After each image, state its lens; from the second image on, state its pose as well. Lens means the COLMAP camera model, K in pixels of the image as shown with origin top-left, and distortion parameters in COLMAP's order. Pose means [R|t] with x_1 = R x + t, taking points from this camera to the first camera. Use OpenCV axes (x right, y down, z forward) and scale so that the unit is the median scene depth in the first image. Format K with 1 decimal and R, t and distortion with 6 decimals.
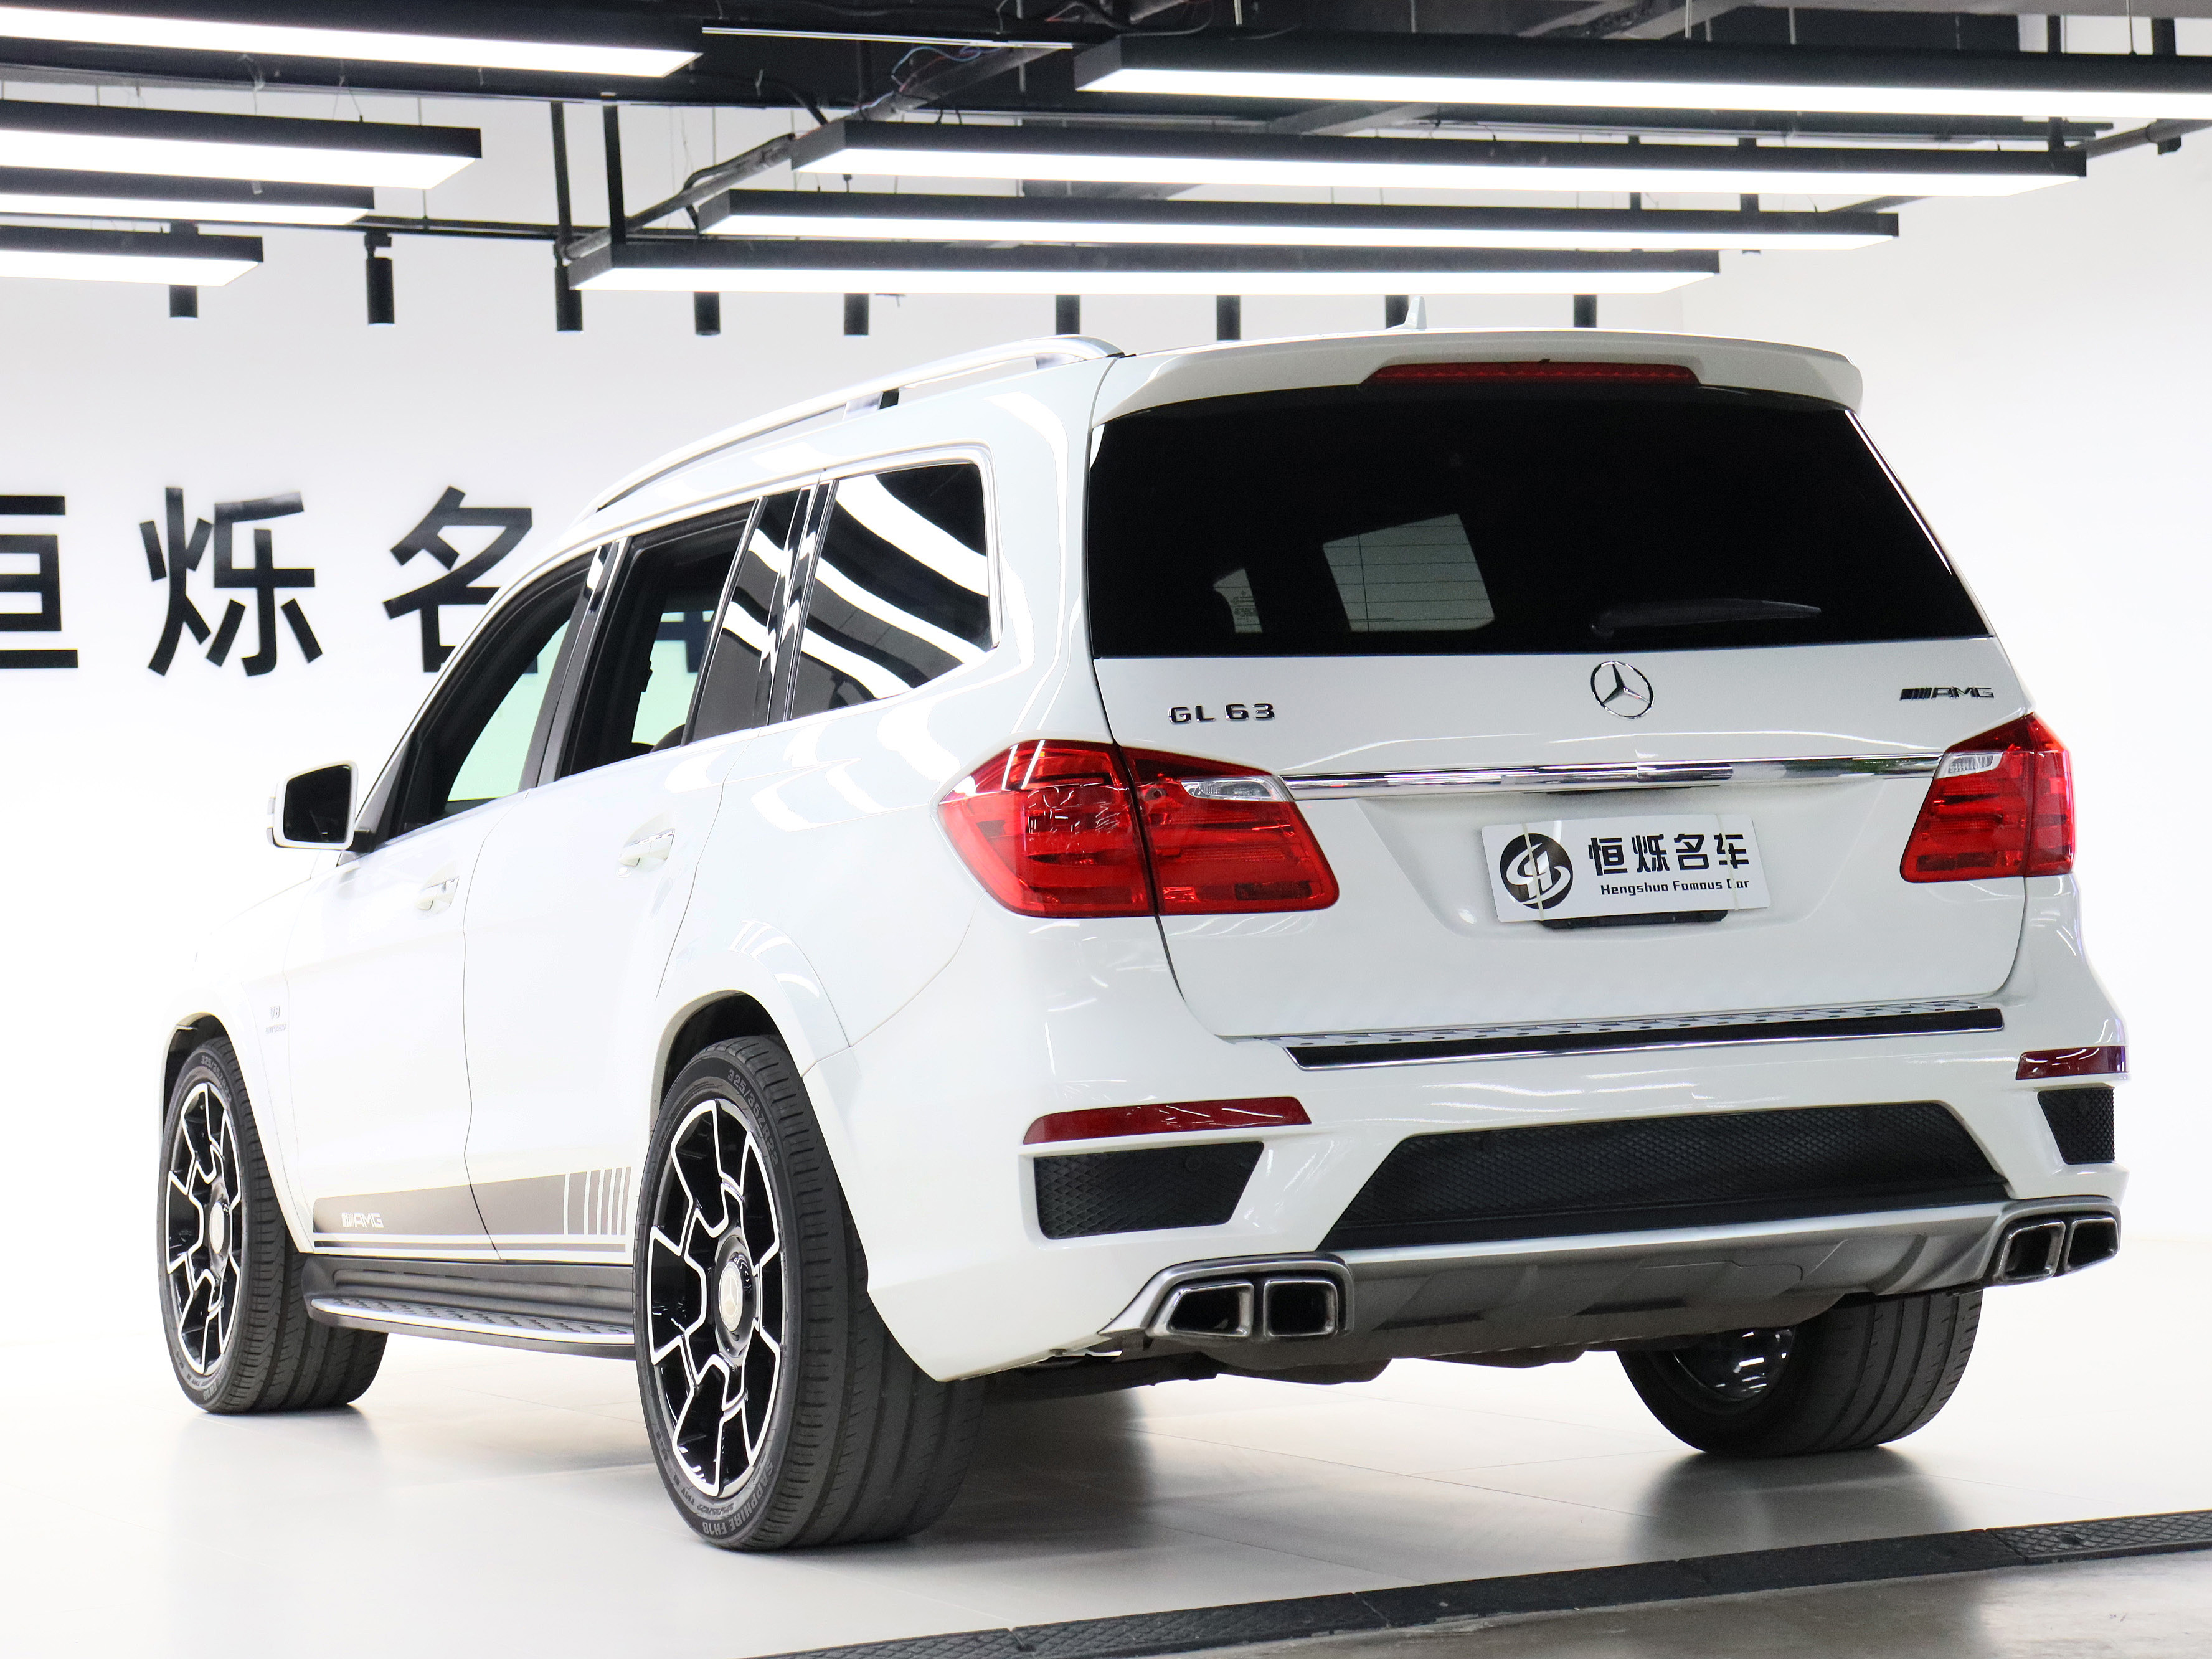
lens RADIAL K [[4964.6, 0, 1106.1], [0, 4964.6, 904.3], [0, 0, 1]] dist [0.334952, 0.447918]
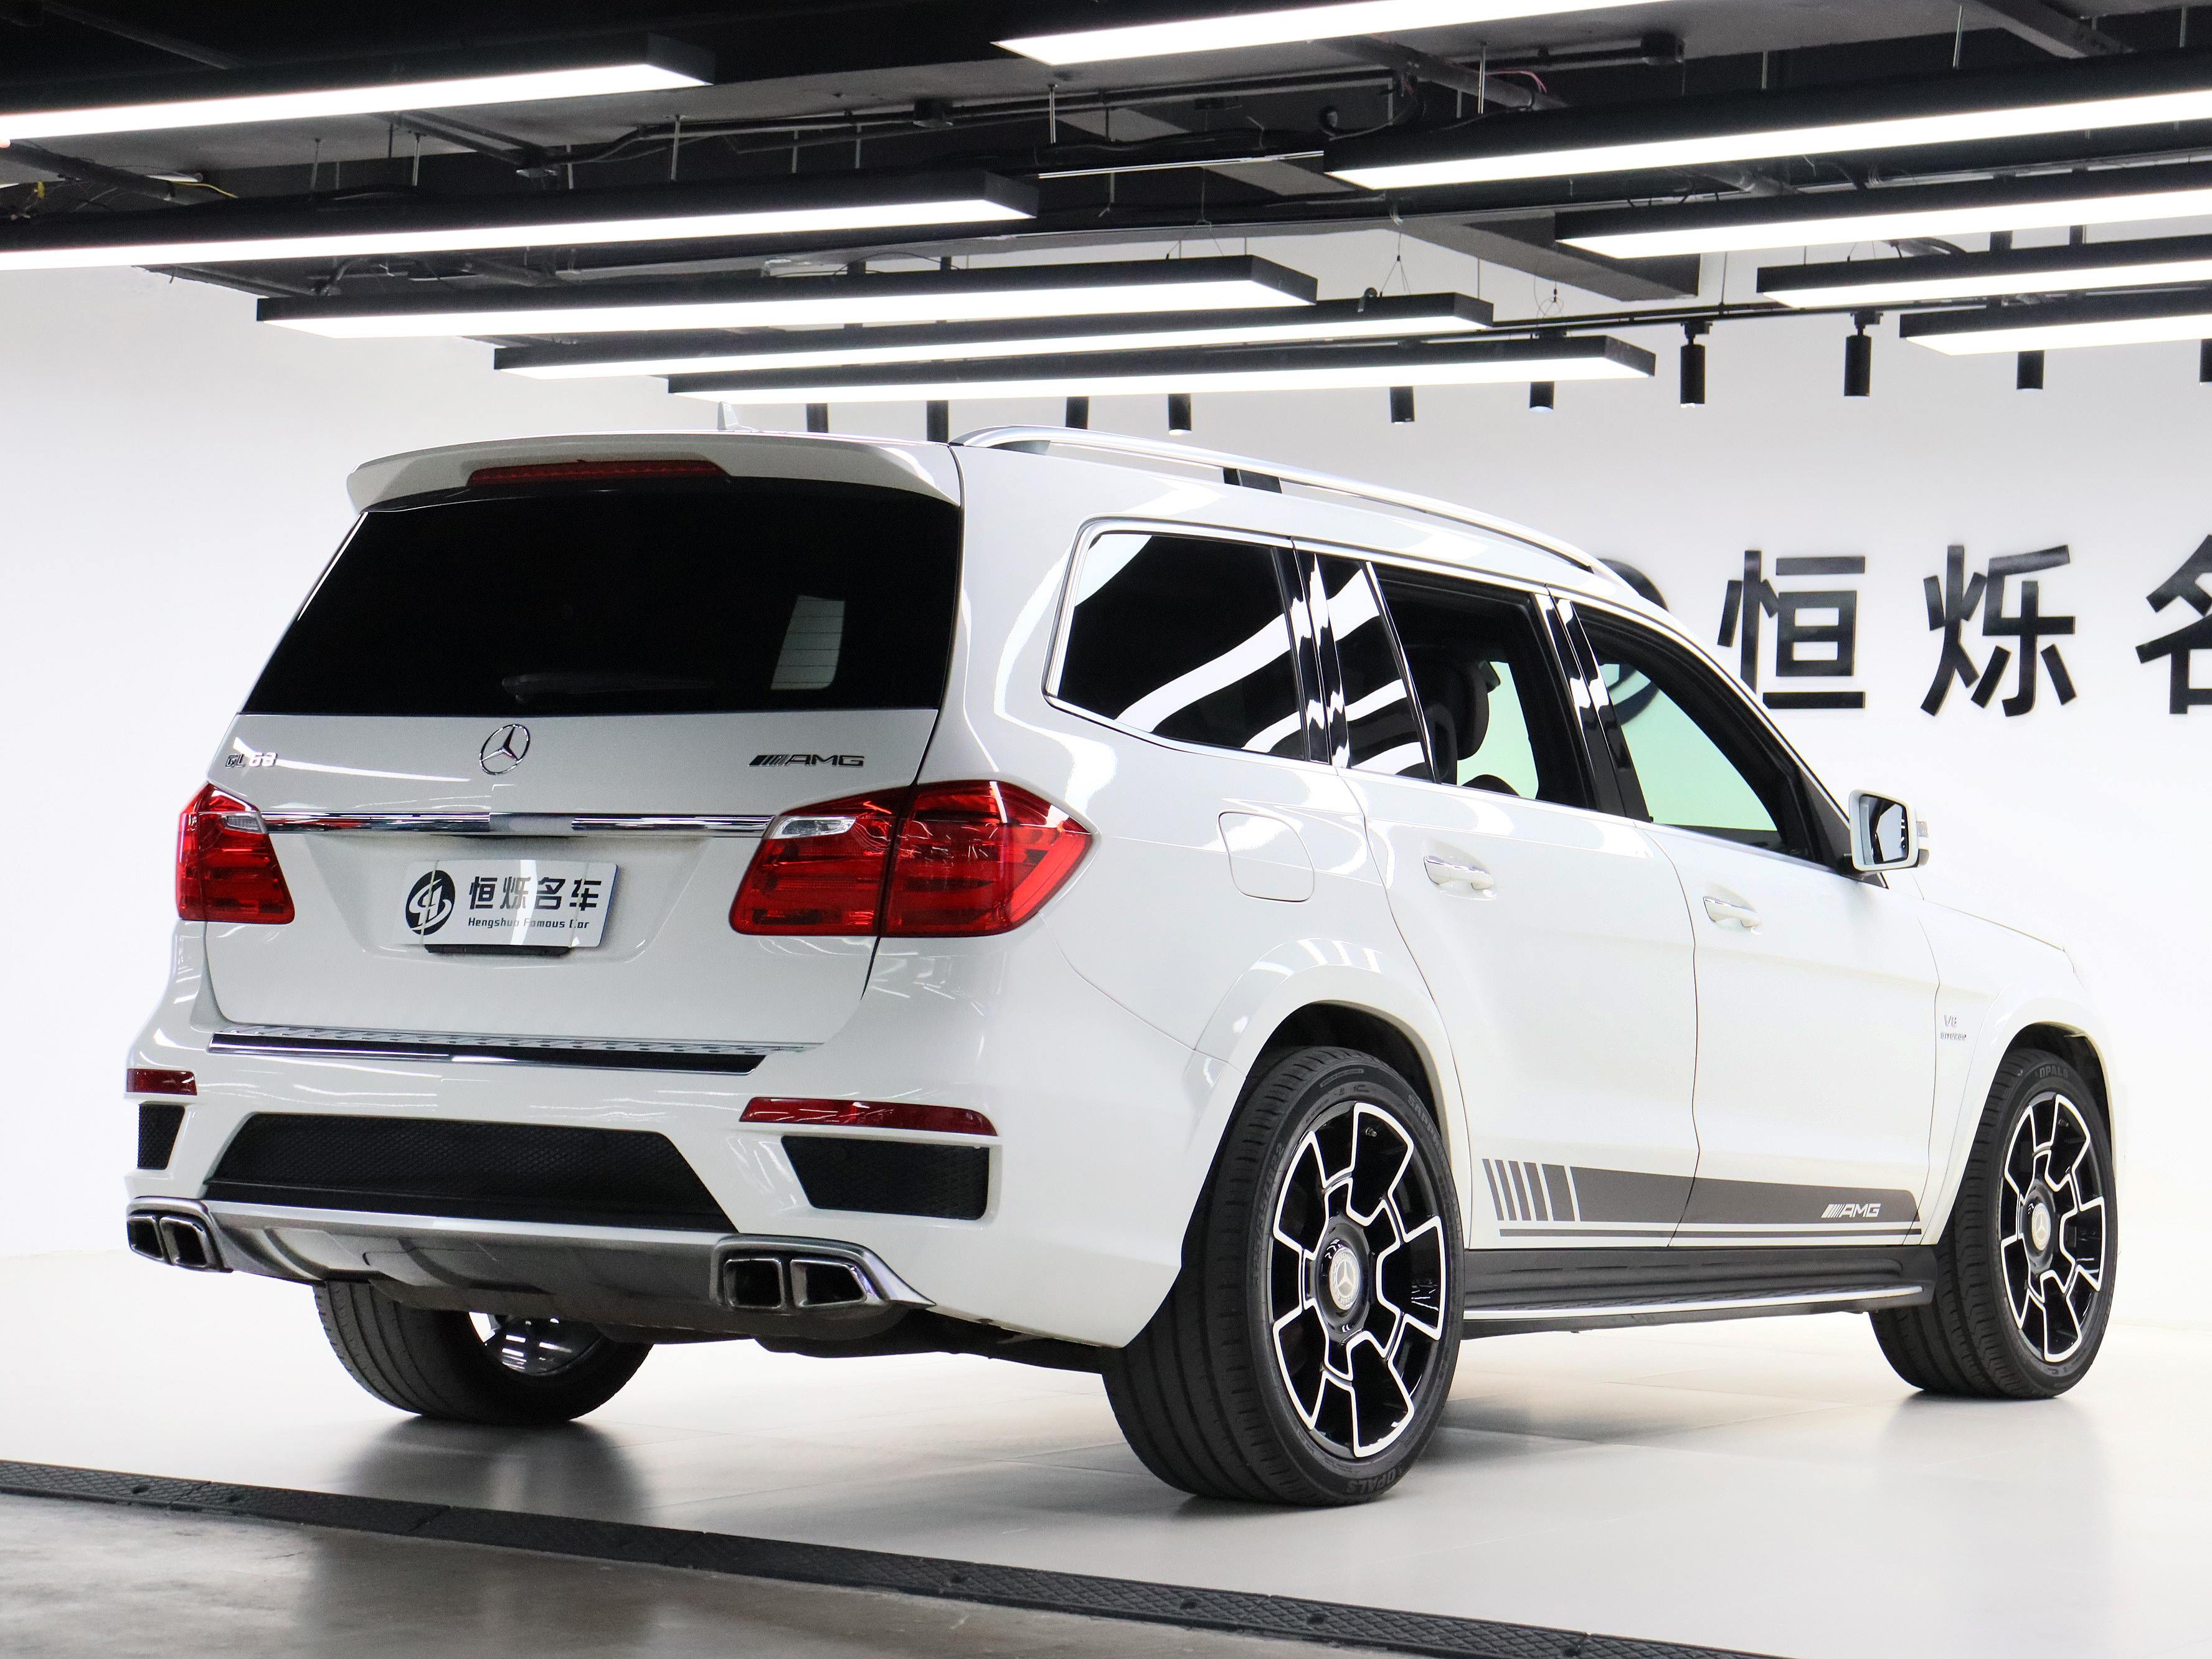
lens RADIAL K [[4745.9, 0, 1106.0], [0, 4745.9, 829.5], [0, 0, 1]] dist [0.091810, 0.171375]
pose [[0.525252, 0.034716, -0.850238, 1.101243], [-0.047287, 0.998814, 0.011570, -0.043528], [0.849632, 0.034127, 0.526271, 0.538031]]
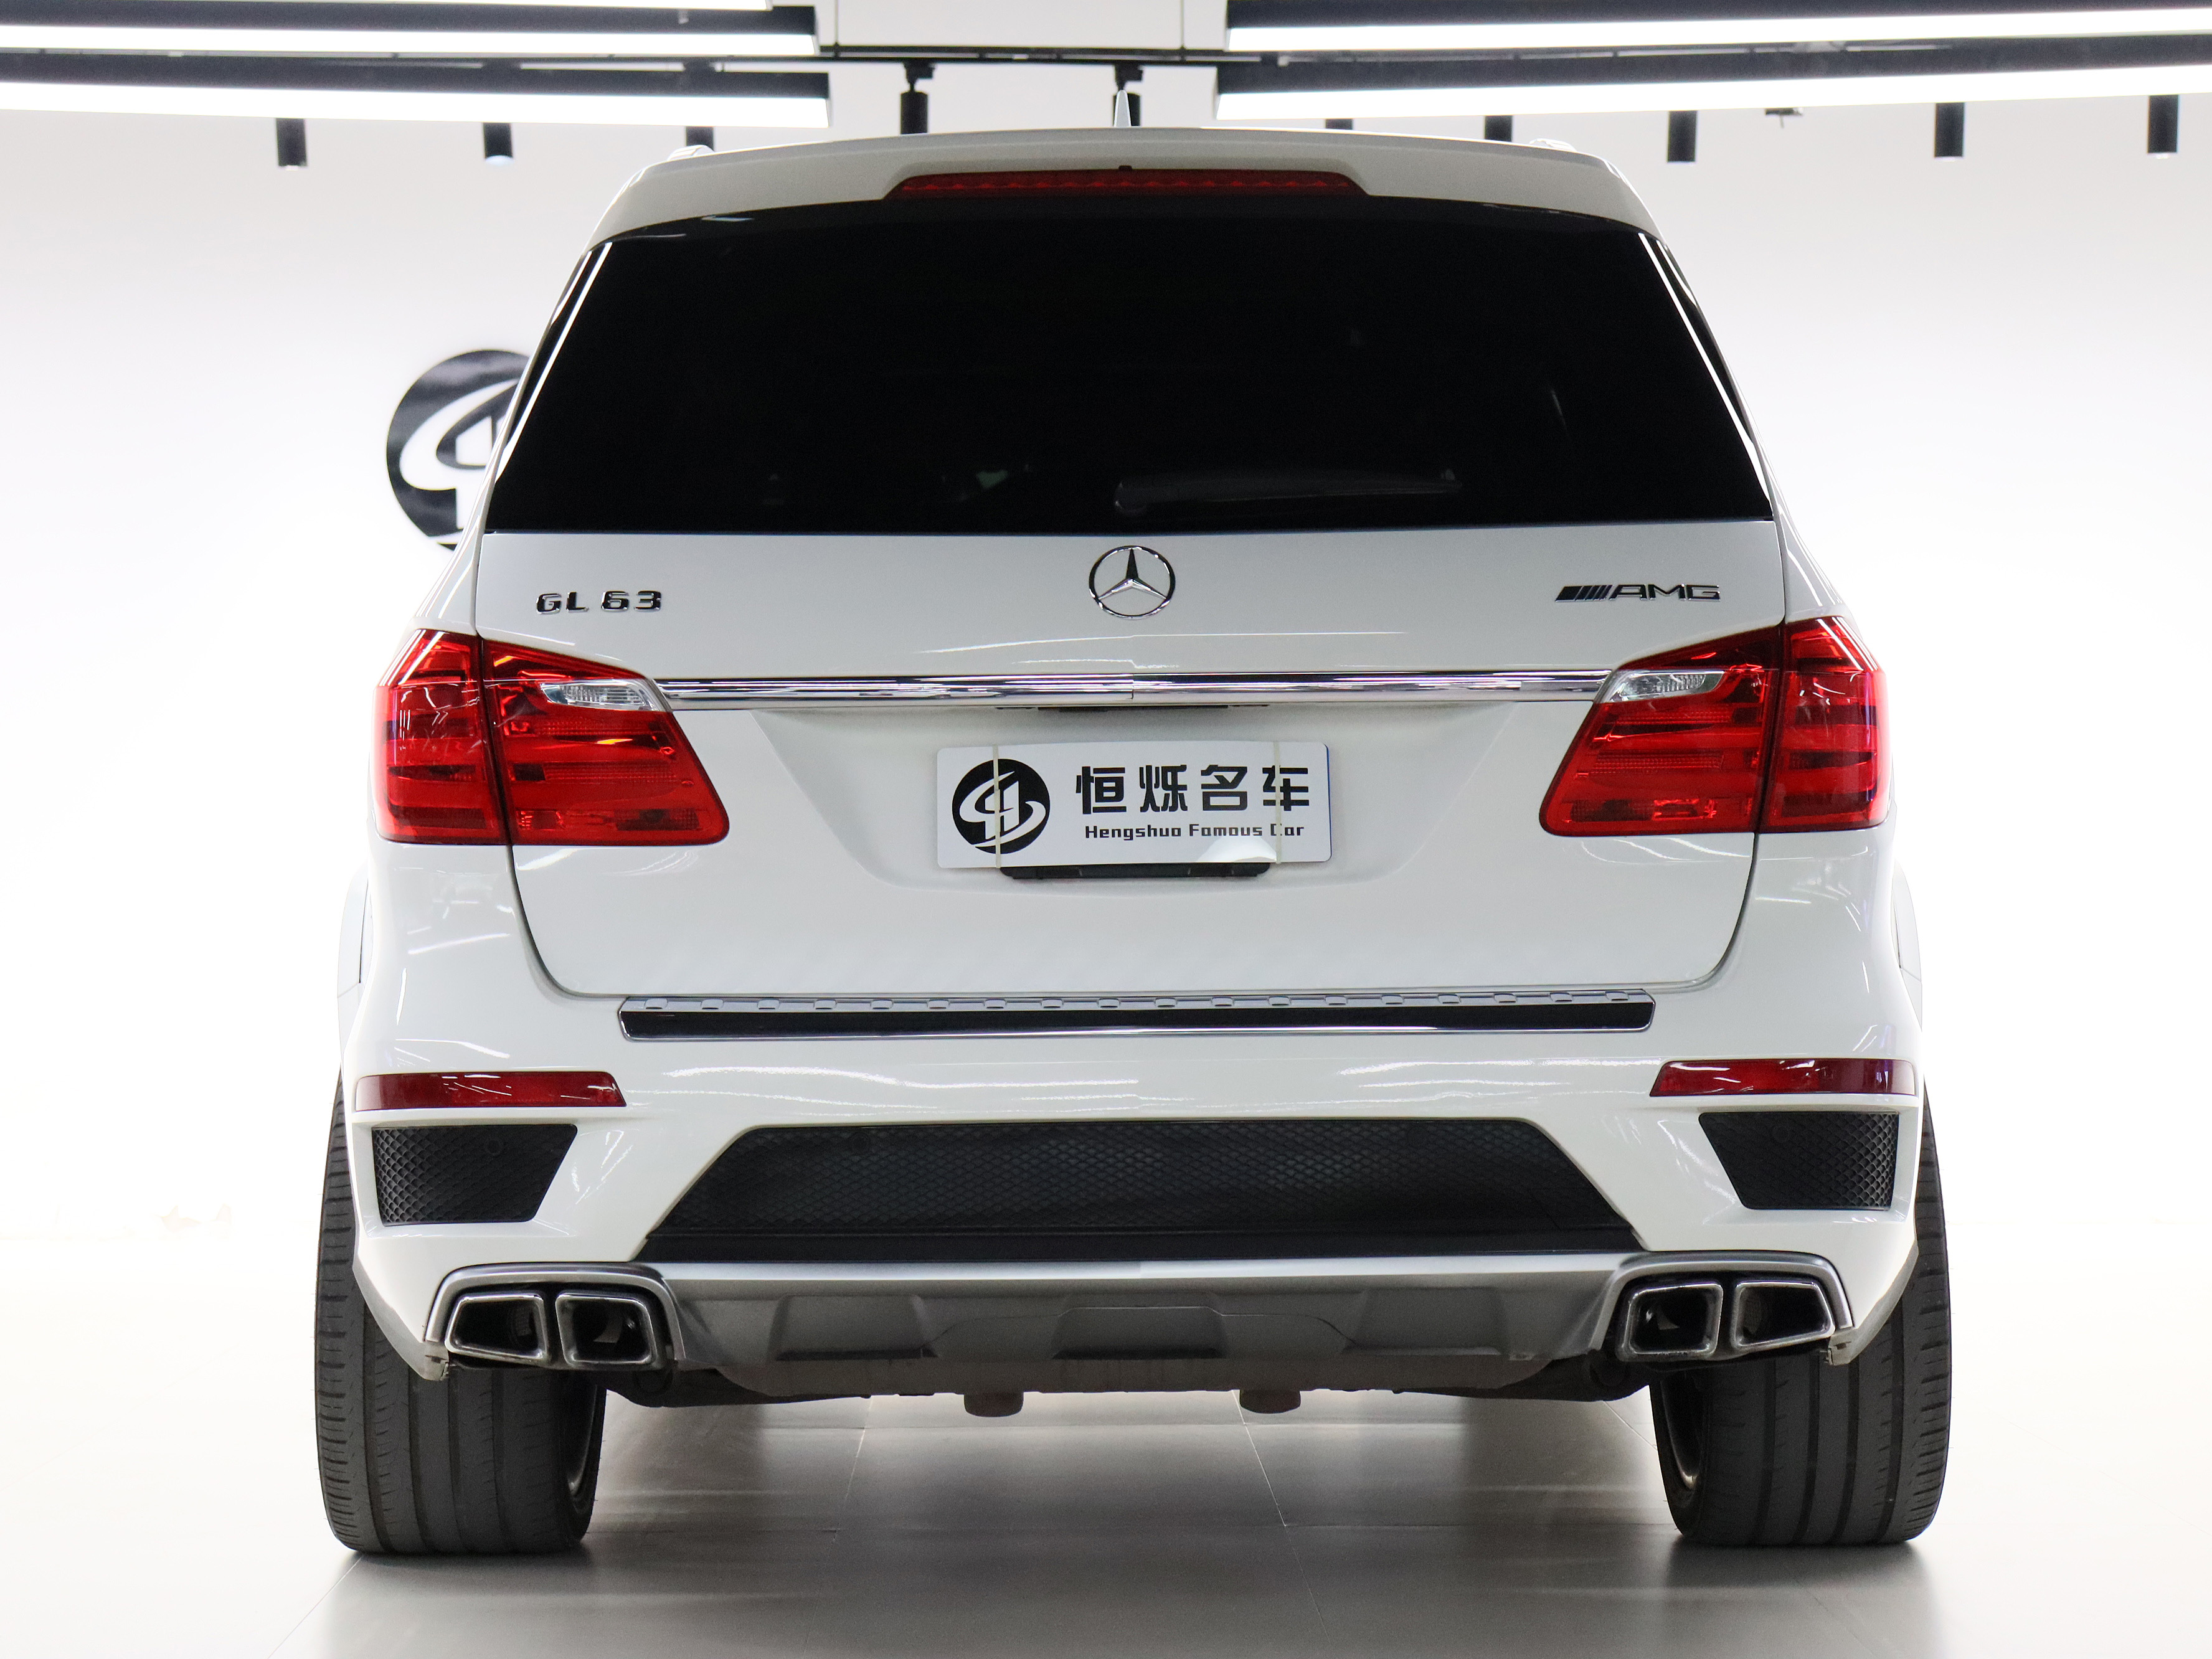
lens RADIAL K [[4964.6, 0, 1106.1], [0, 4964.6, 904.3], [0, 0, 1]] dist [0.334952, 0.447918]
pose [[0.909395, 0.041548, -0.413854, 0.427757], [-0.030133, 0.998965, 0.034073, -0.018375], [0.414841, -0.018515, 0.909705, 0.272783]]
